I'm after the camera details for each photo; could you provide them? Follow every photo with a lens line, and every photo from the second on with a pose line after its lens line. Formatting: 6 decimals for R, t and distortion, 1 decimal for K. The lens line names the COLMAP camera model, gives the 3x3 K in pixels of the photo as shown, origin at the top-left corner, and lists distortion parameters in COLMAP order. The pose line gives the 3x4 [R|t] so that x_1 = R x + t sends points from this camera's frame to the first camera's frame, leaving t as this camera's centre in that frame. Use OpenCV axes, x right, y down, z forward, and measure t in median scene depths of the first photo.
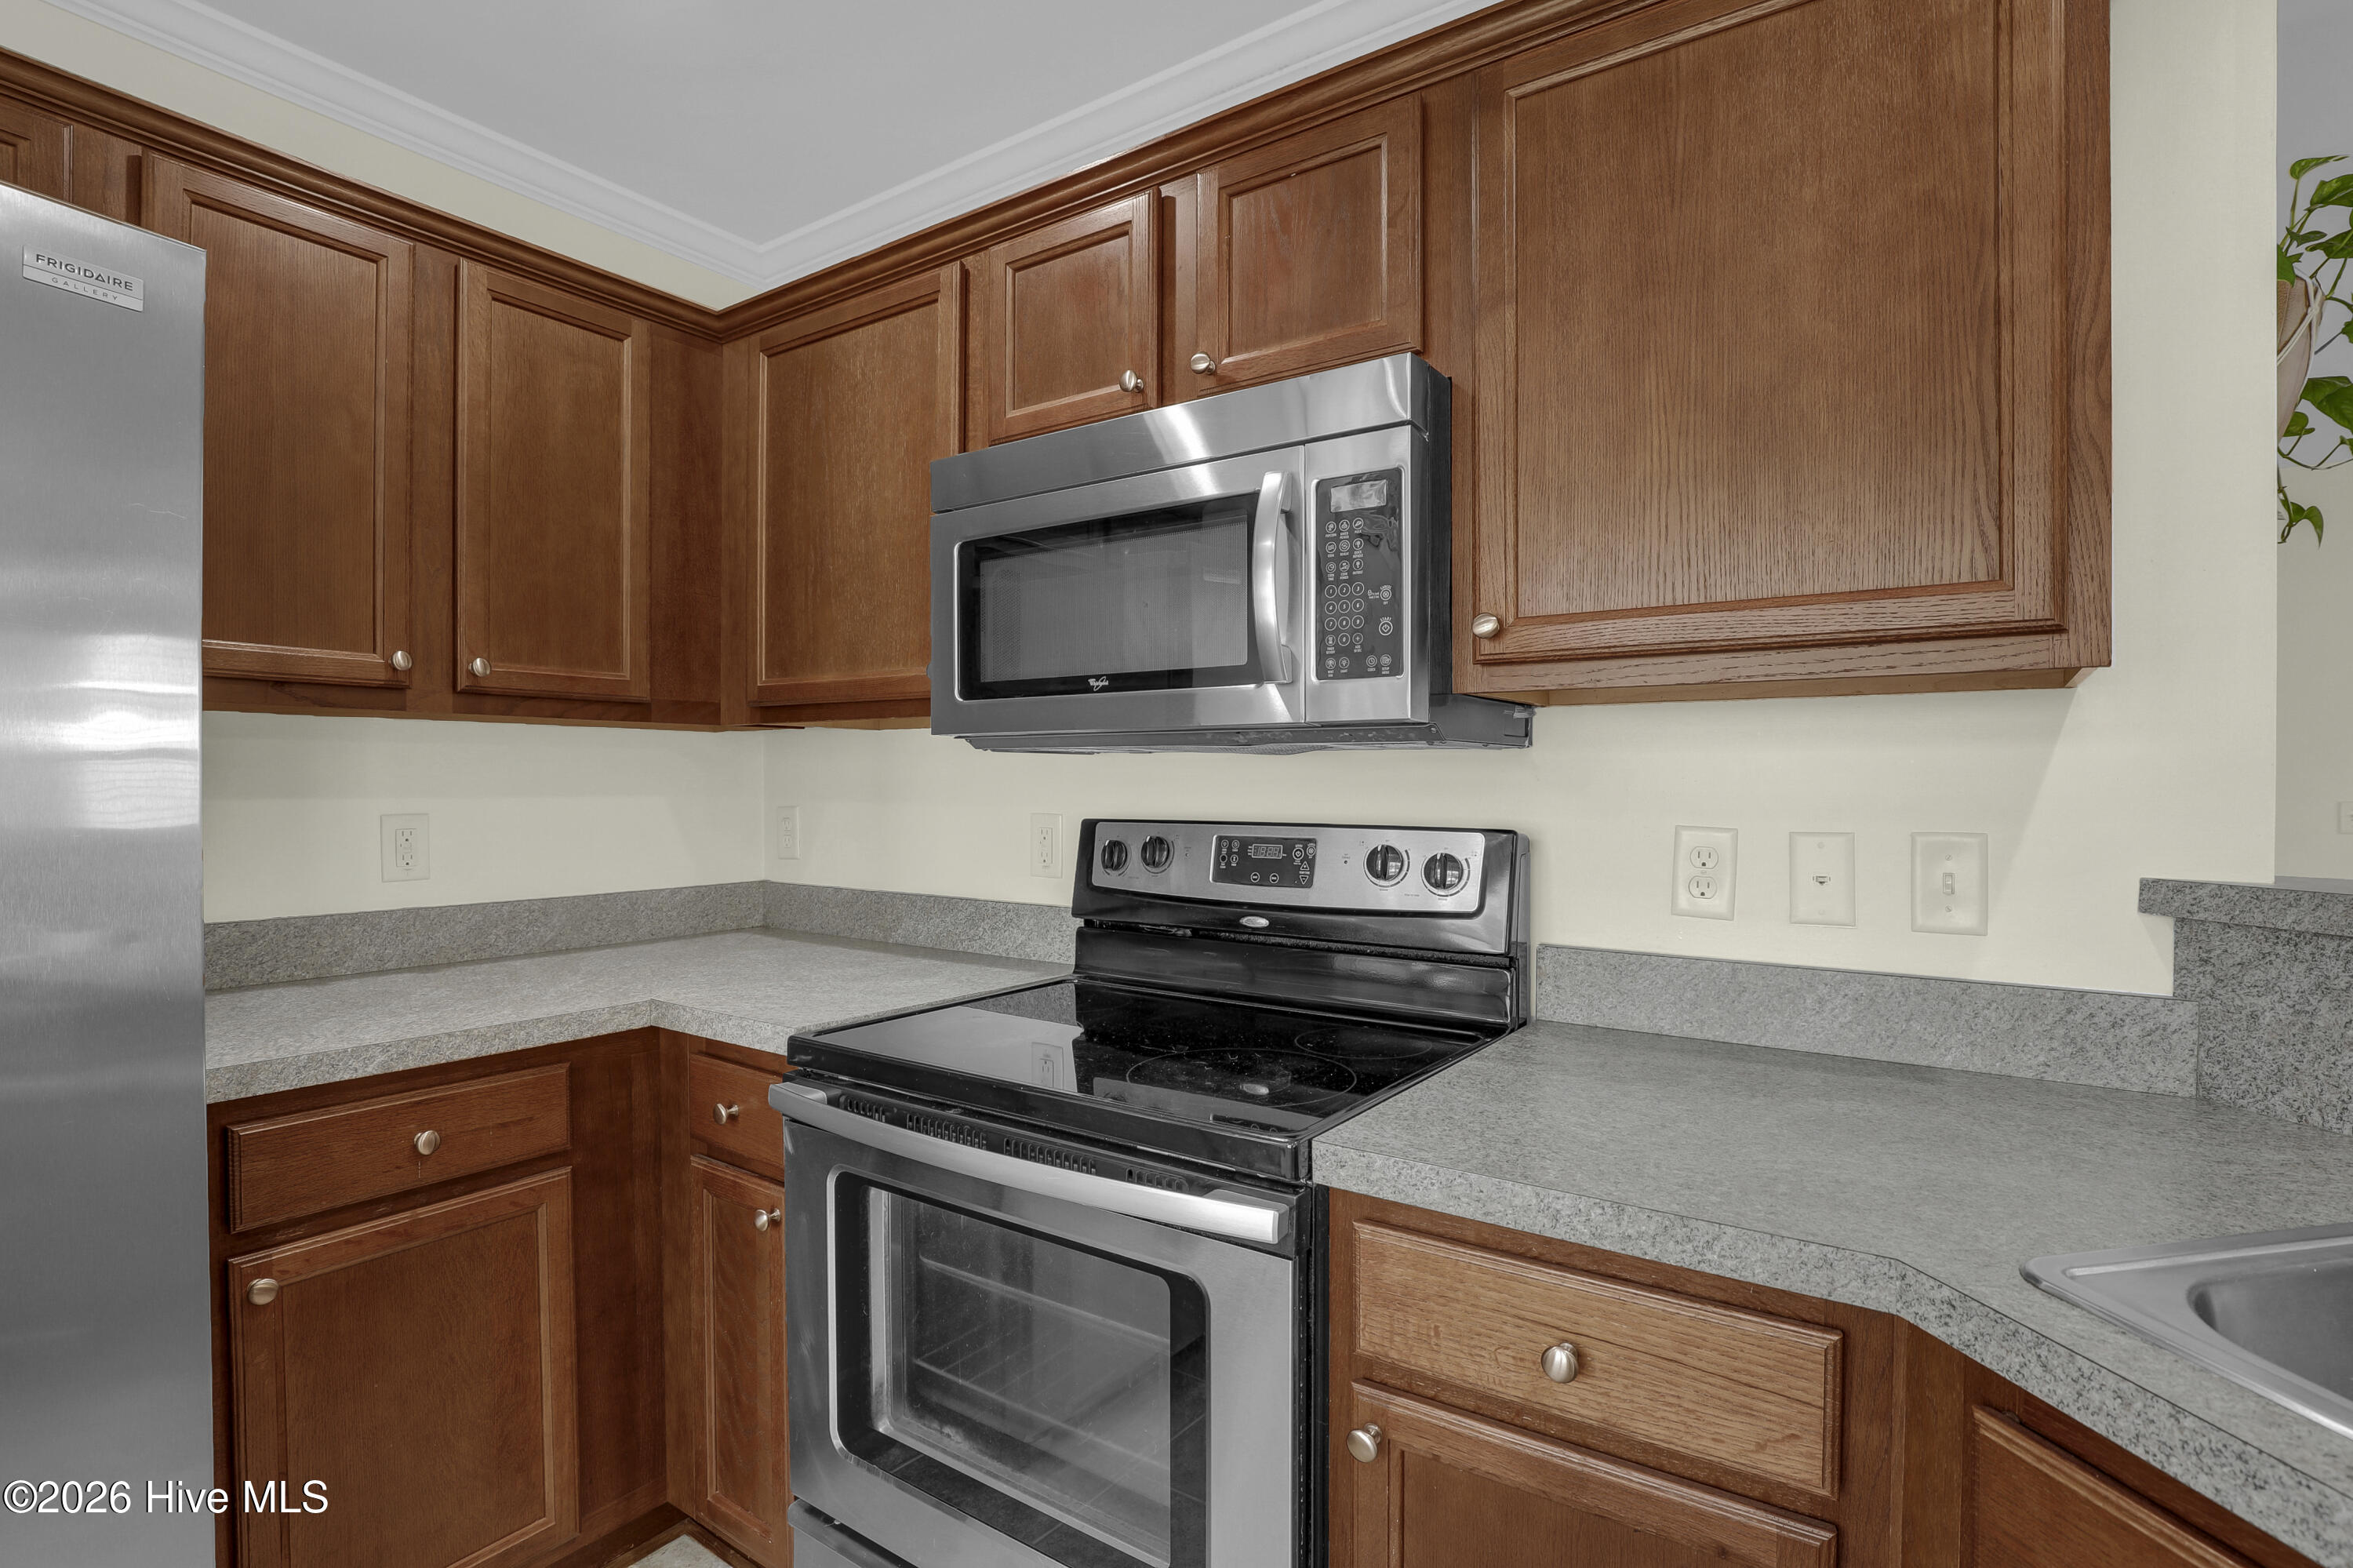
lens RADIAL K [[1076.0, 0, 1293.5], [0, 1076.0, 783.7], [0, 0, 1]] dist [-0.020604, 0.000448]
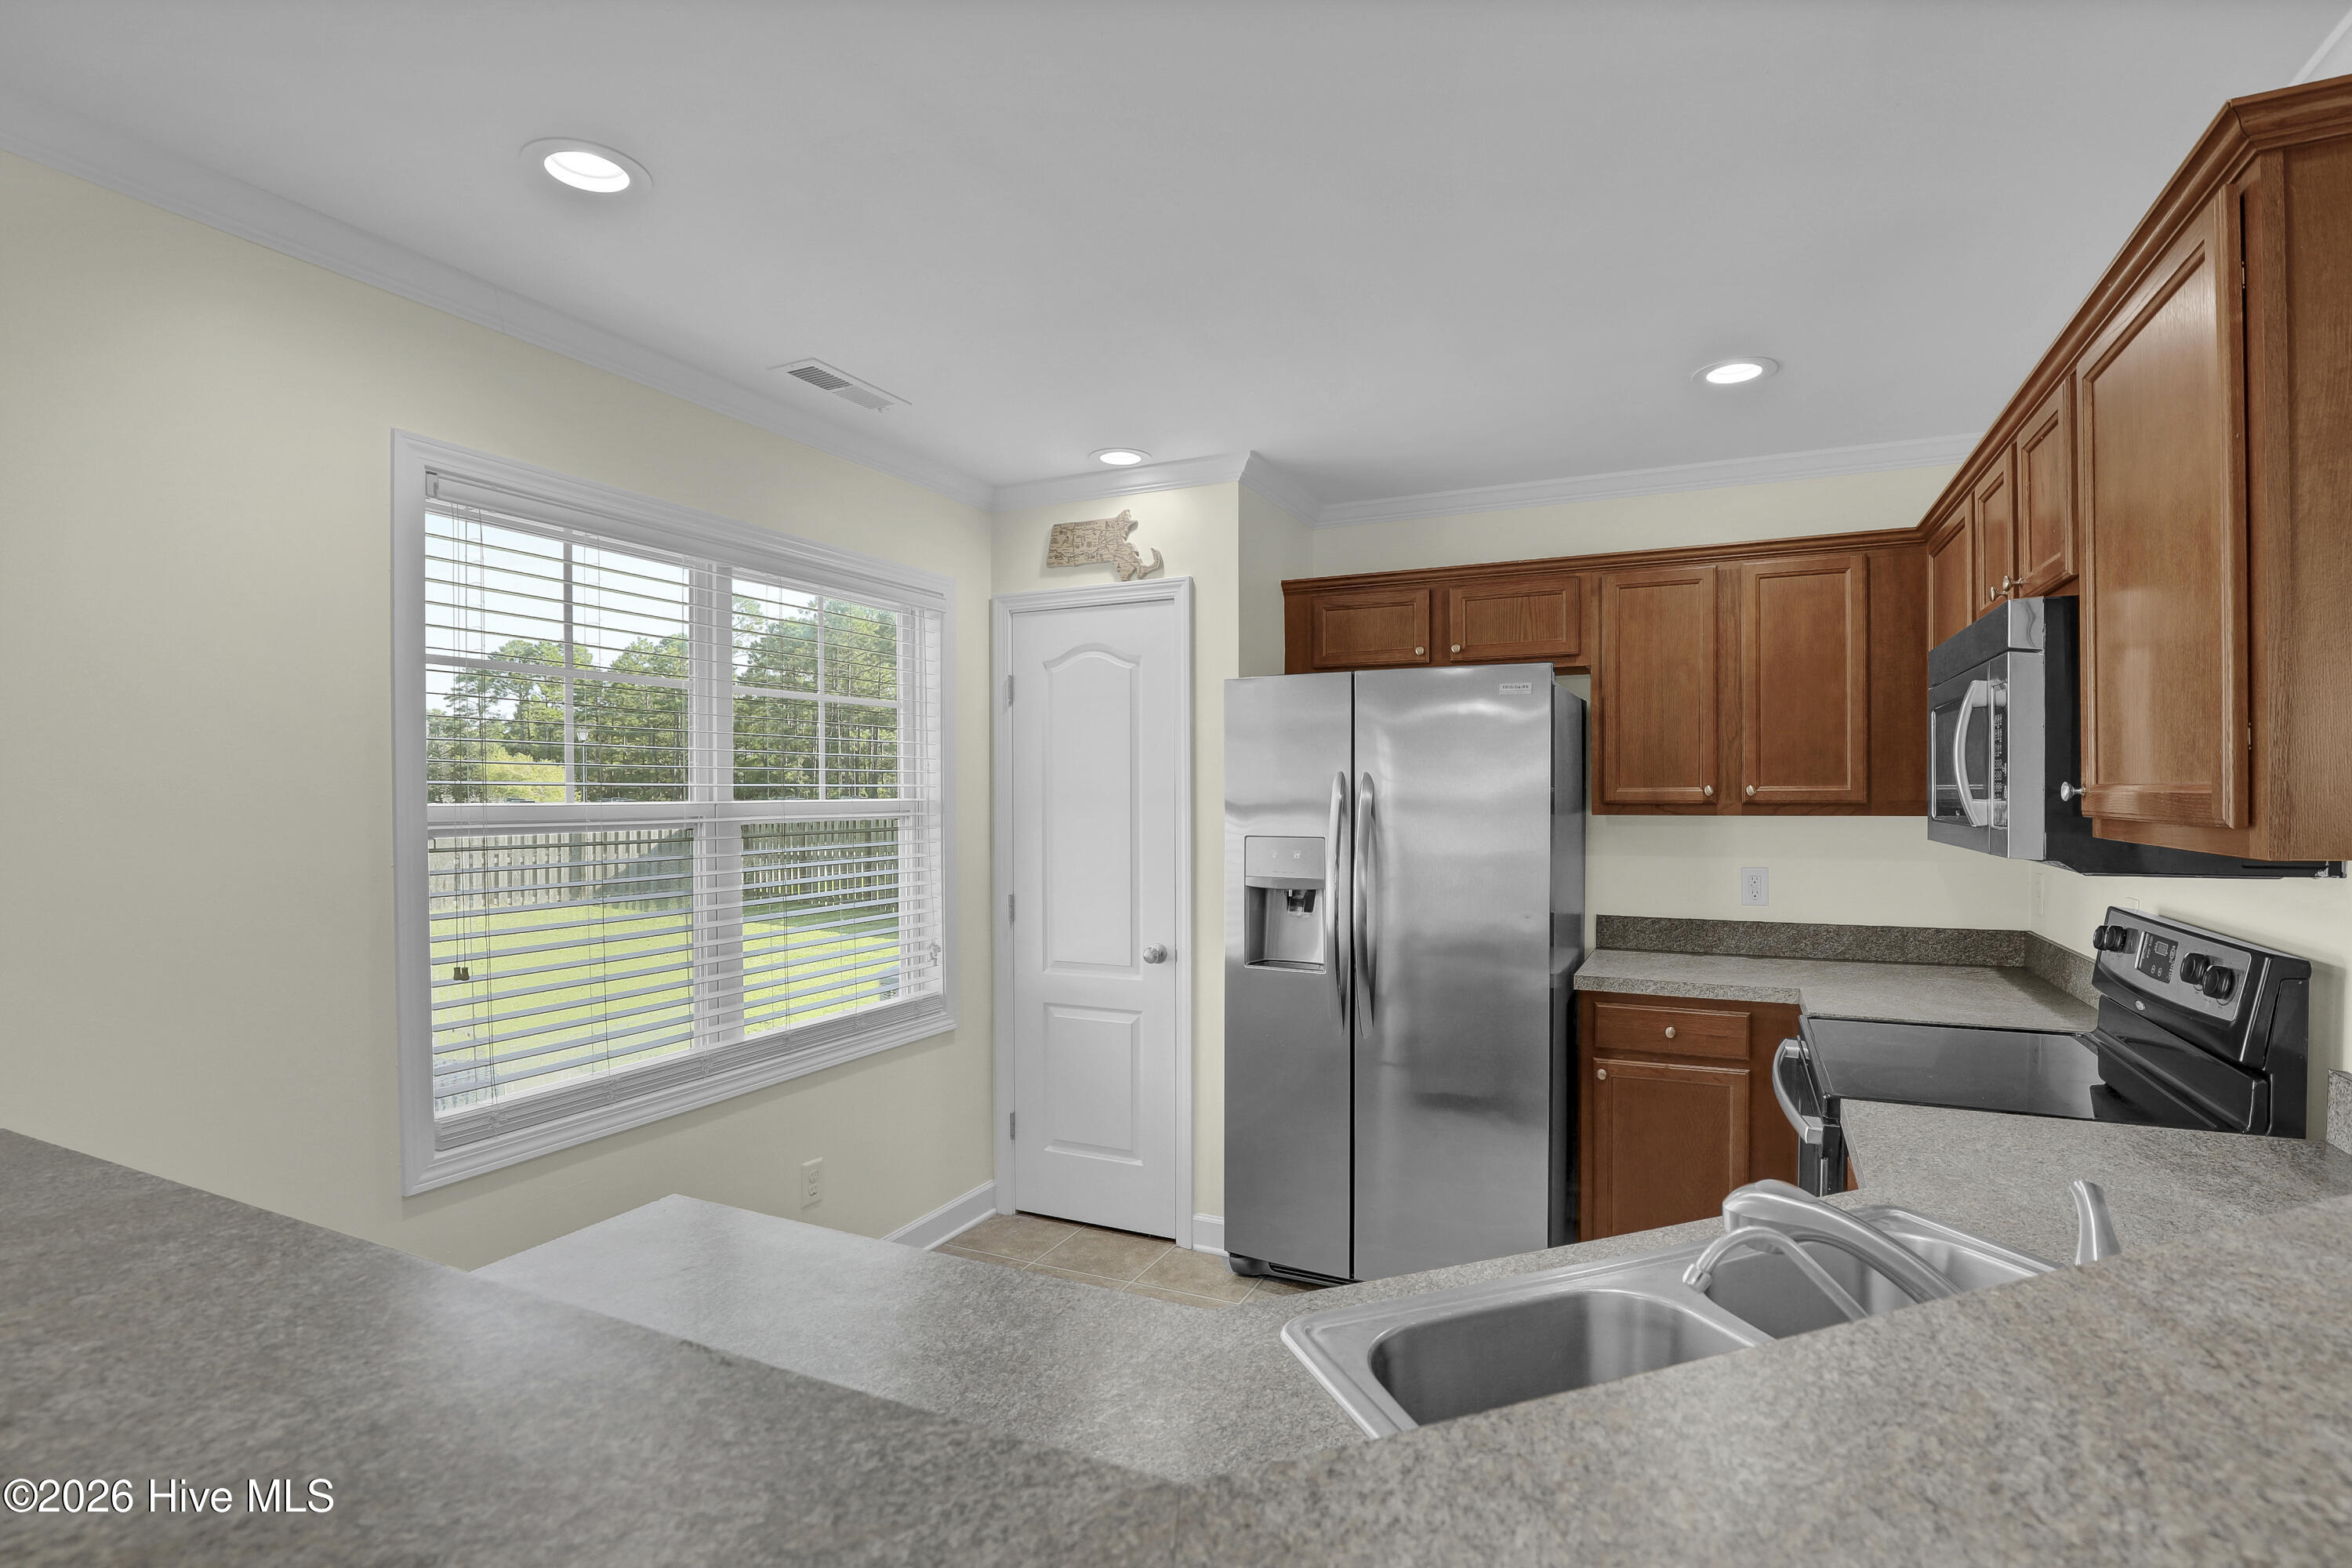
lens RADIAL K [[1139.2, 0, 1179.8], [0, 1139.2, 808.1], [0, 0, 1]] dist [-0.017392, -0.000083]
pose [[0.115618, 0.011575, -0.993226, 1.267920], [-0.002286, 0.999933, 0.011387, -0.121208], [0.993291, 0.000954, 0.115637, -0.229158]]
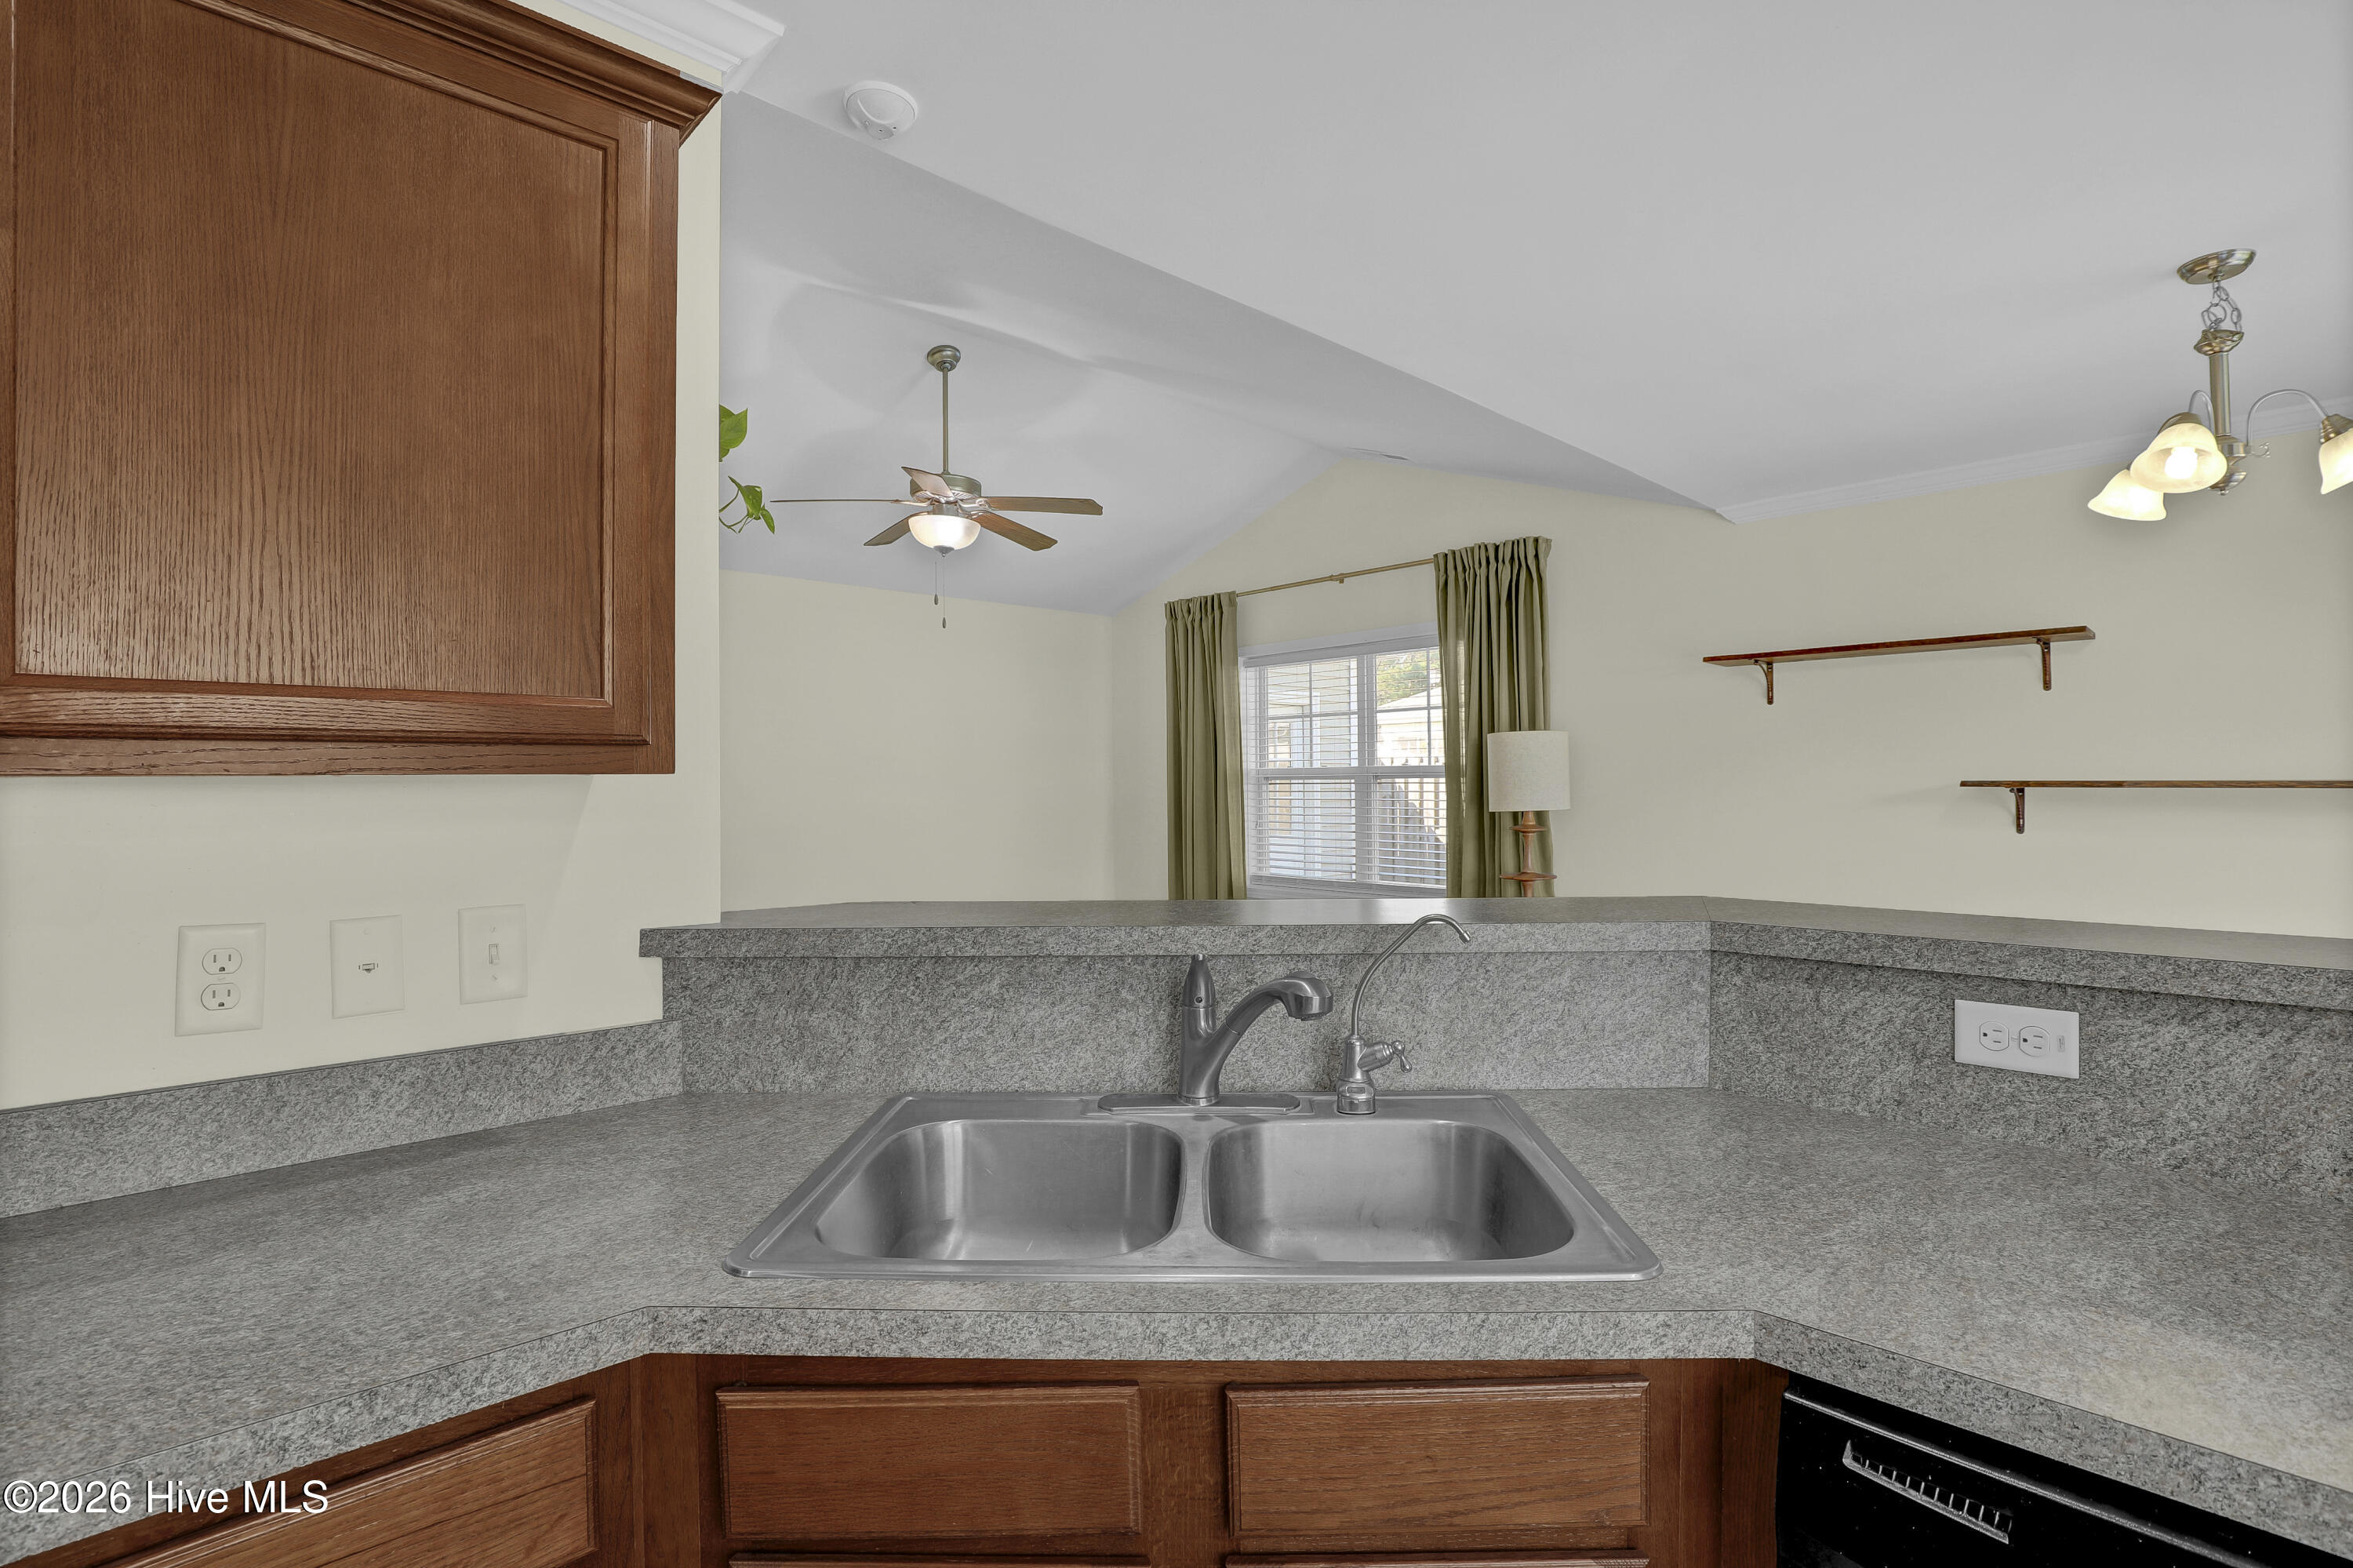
lens RADIAL K [[1105.6, 0, 1080.1], [0, 1105.6, 782.8], [0, 0, 1]] dist [-0.022285, 0.000550]
pose [[0.297515, -0.005169, 0.954703, -0.238547], [0.008352, 0.999961, 0.002811, -0.069441], [-0.954680, 0.007138, 0.297547, 0.100198]]
